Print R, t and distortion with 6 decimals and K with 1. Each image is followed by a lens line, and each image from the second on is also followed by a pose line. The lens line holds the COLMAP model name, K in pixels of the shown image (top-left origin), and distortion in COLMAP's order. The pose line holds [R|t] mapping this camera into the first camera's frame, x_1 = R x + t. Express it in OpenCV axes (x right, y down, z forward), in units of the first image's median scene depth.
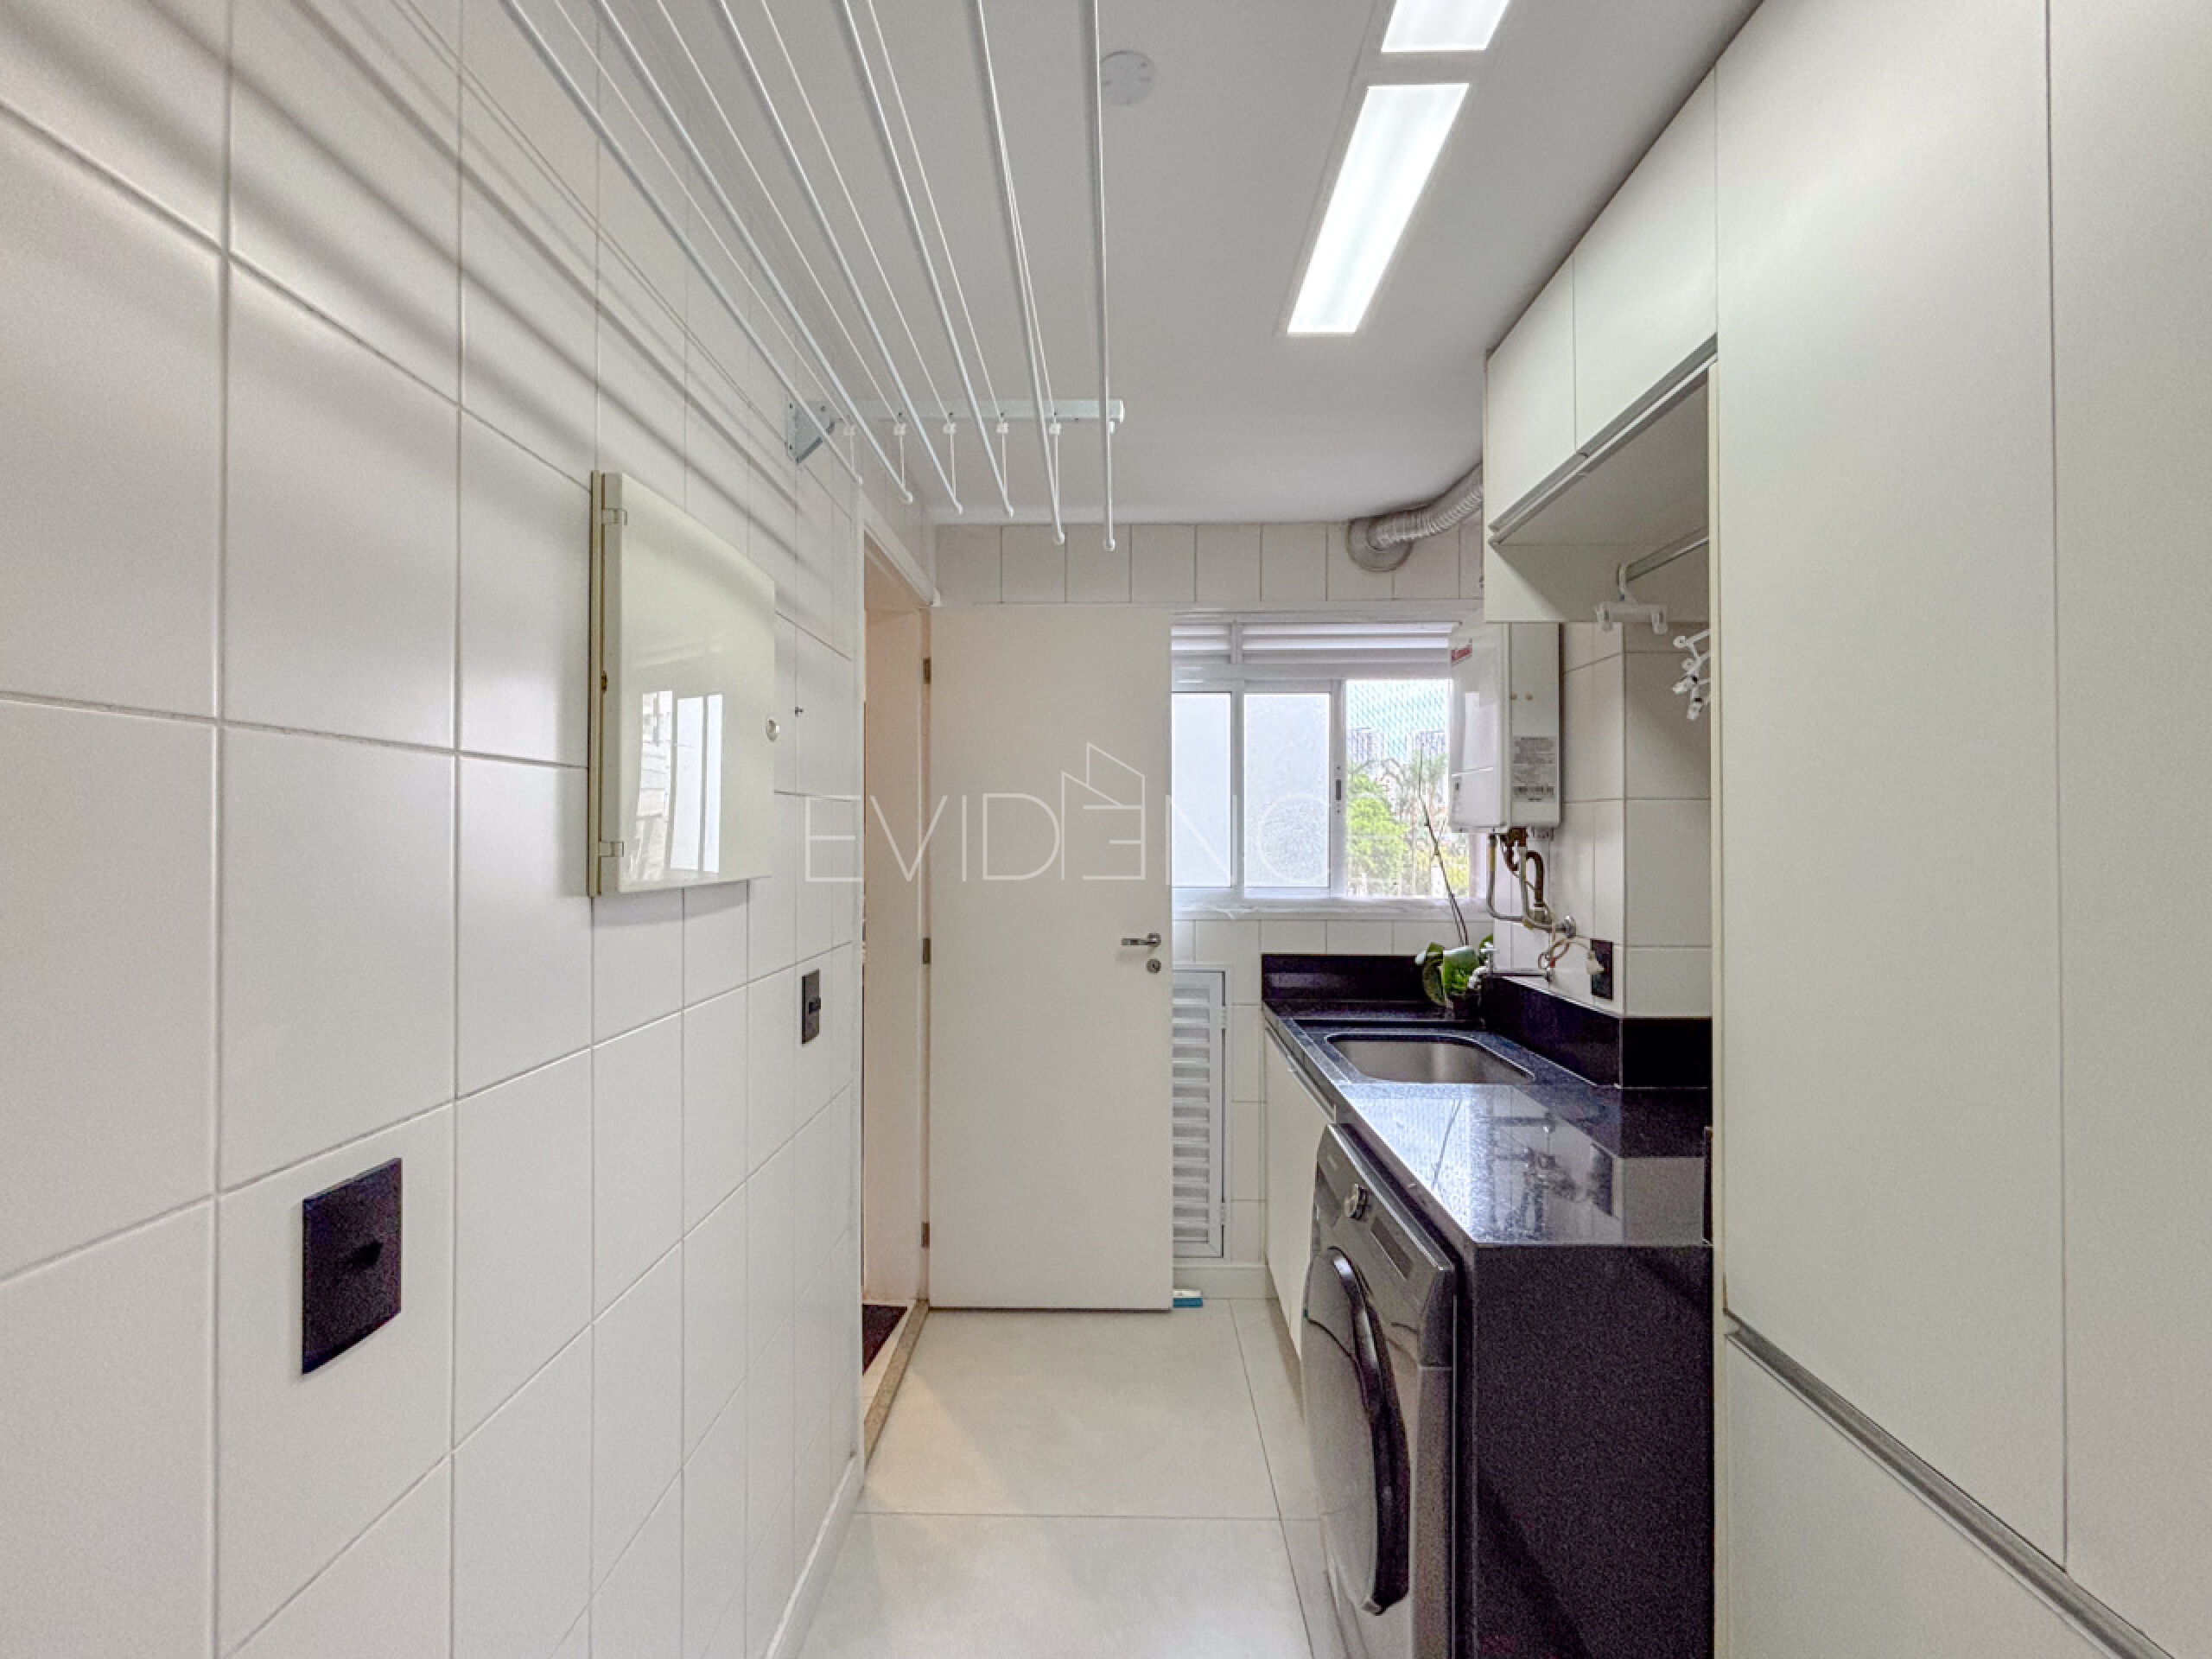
lens RADIAL K [[891.0, 0, 1106.0], [0, 891.0, 829.5], [0, 0, 1]] dist [0.001011, -0.000272]
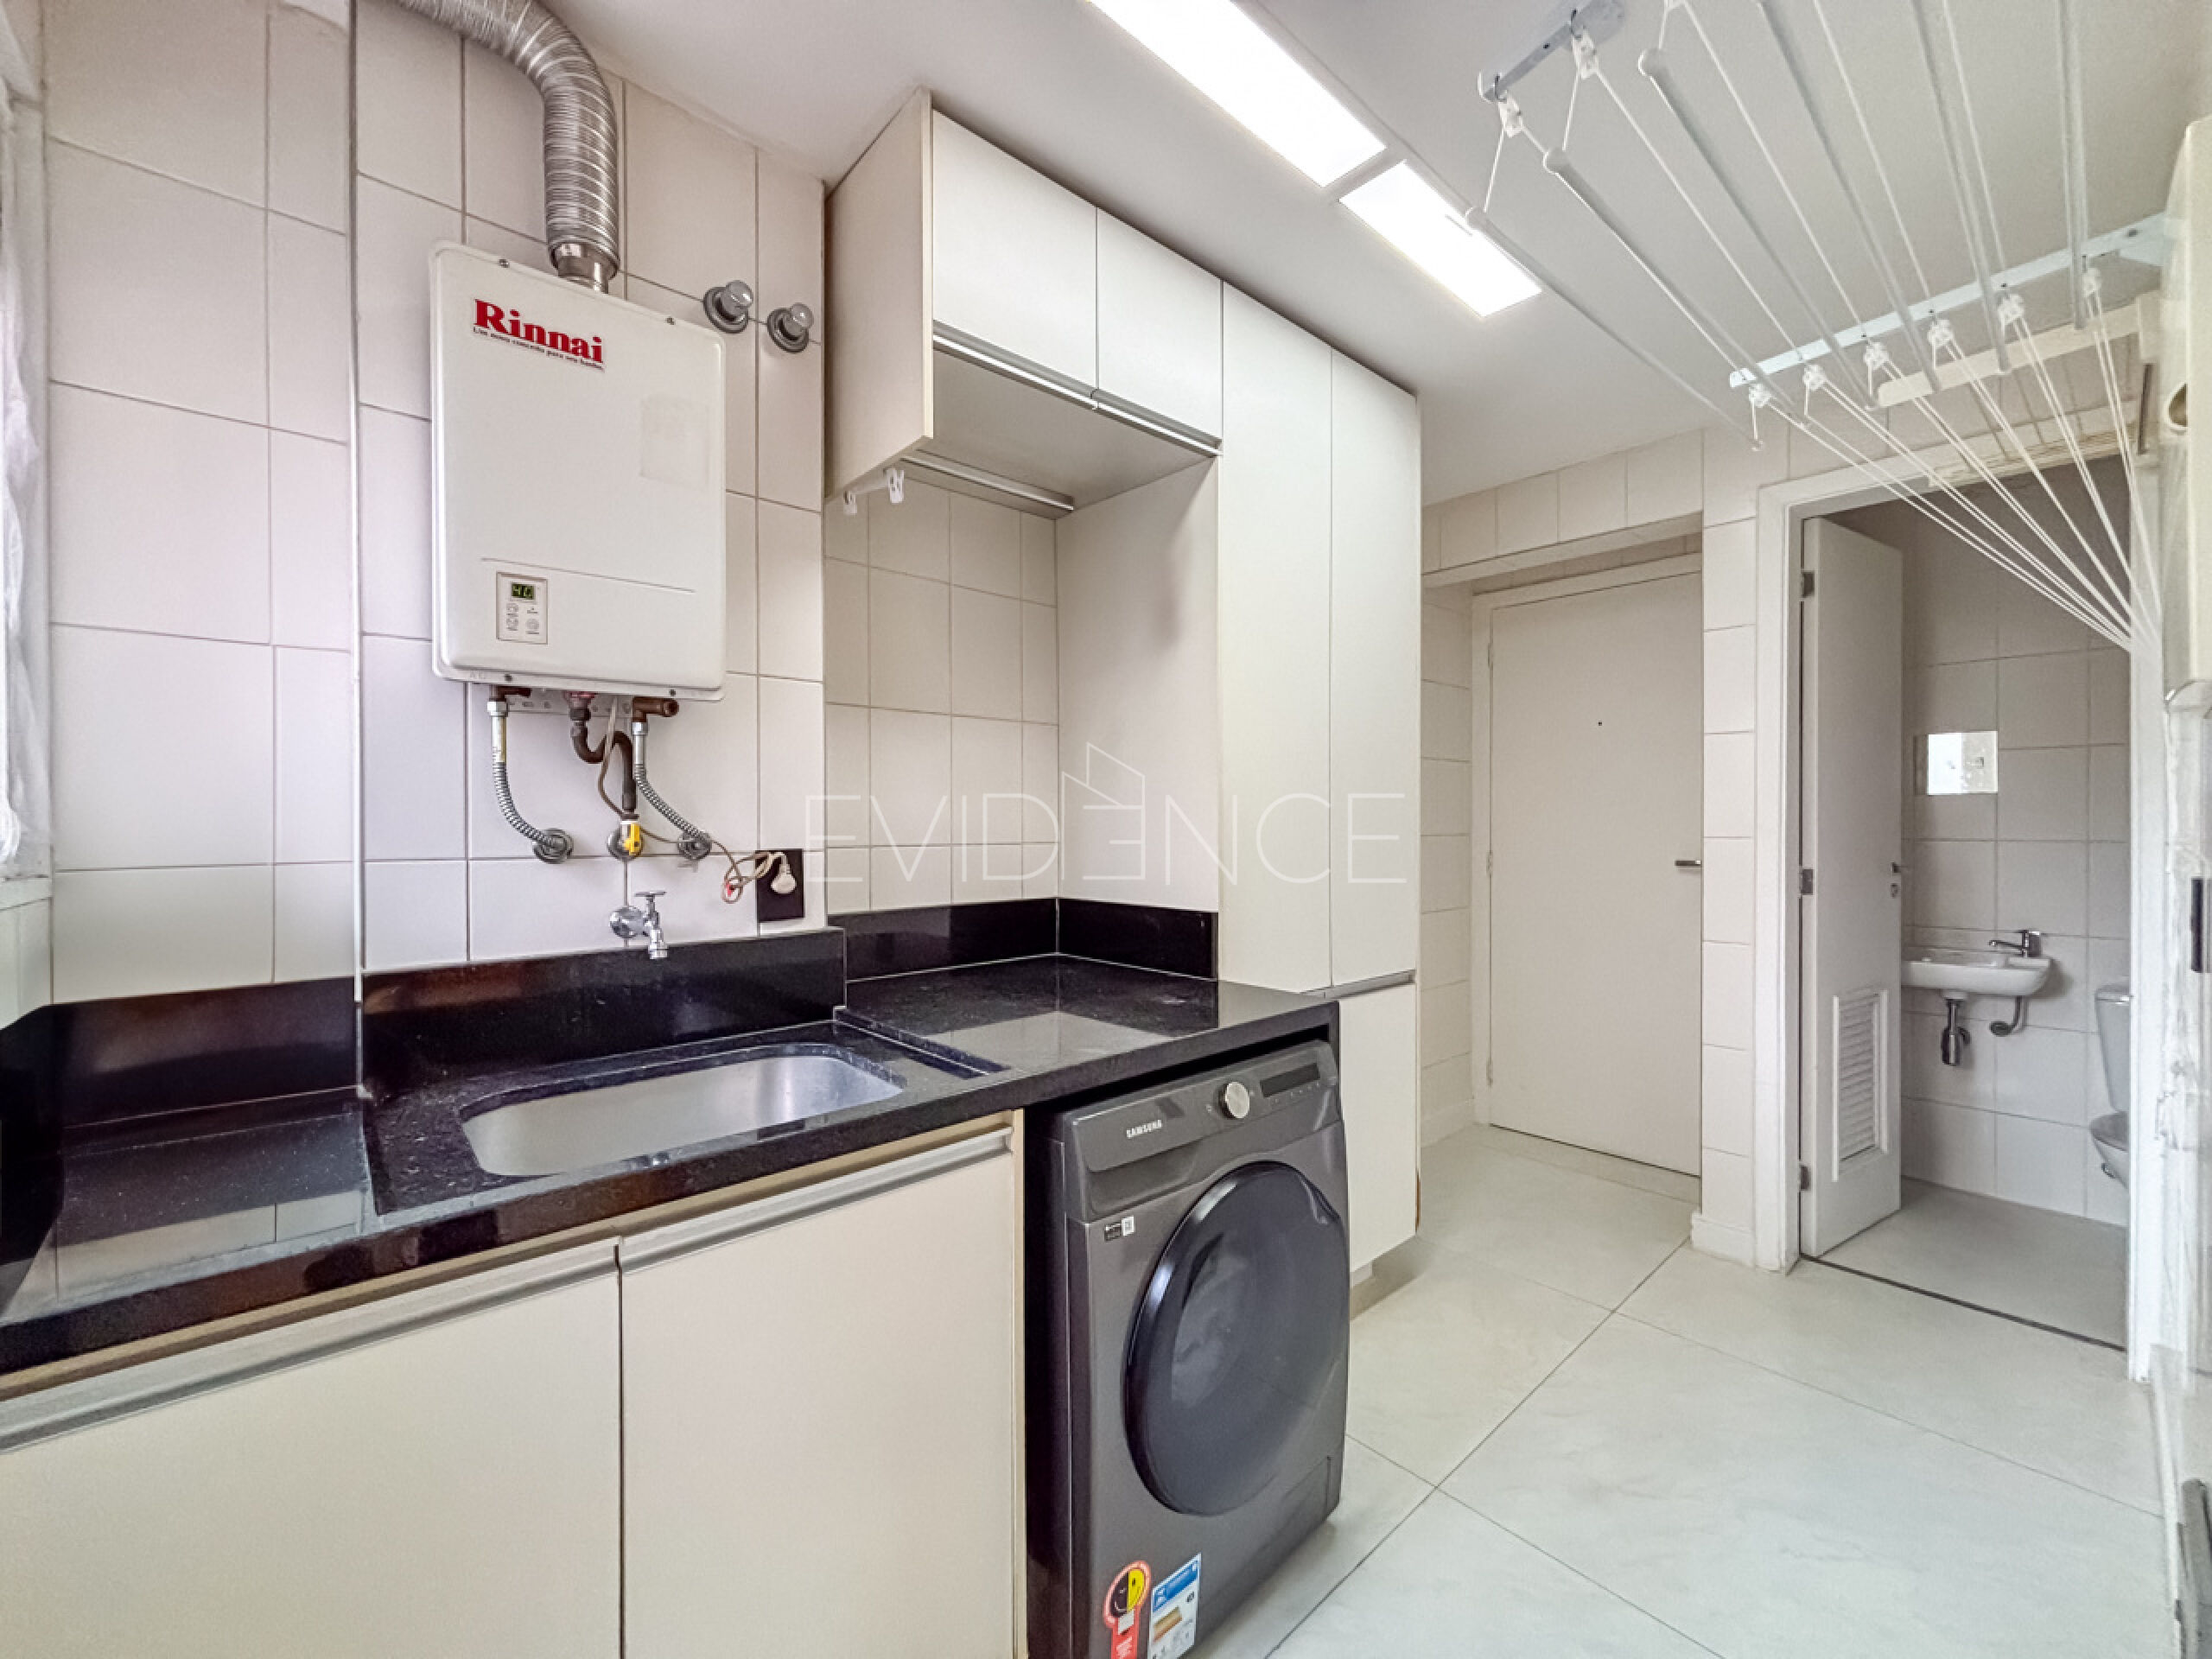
lens RADIAL K [[891.0, 0, 1106.0], [0, 891.0, 829.5], [0, 0, 1]] dist [0.001011, -0.000272]
pose [[-0.669993, -0.004403, 0.742355, -0.249481], [-0.001119, 0.999987, 0.004921, 0.103172], [-0.742367, 0.002466, -0.669989, 1.347629]]
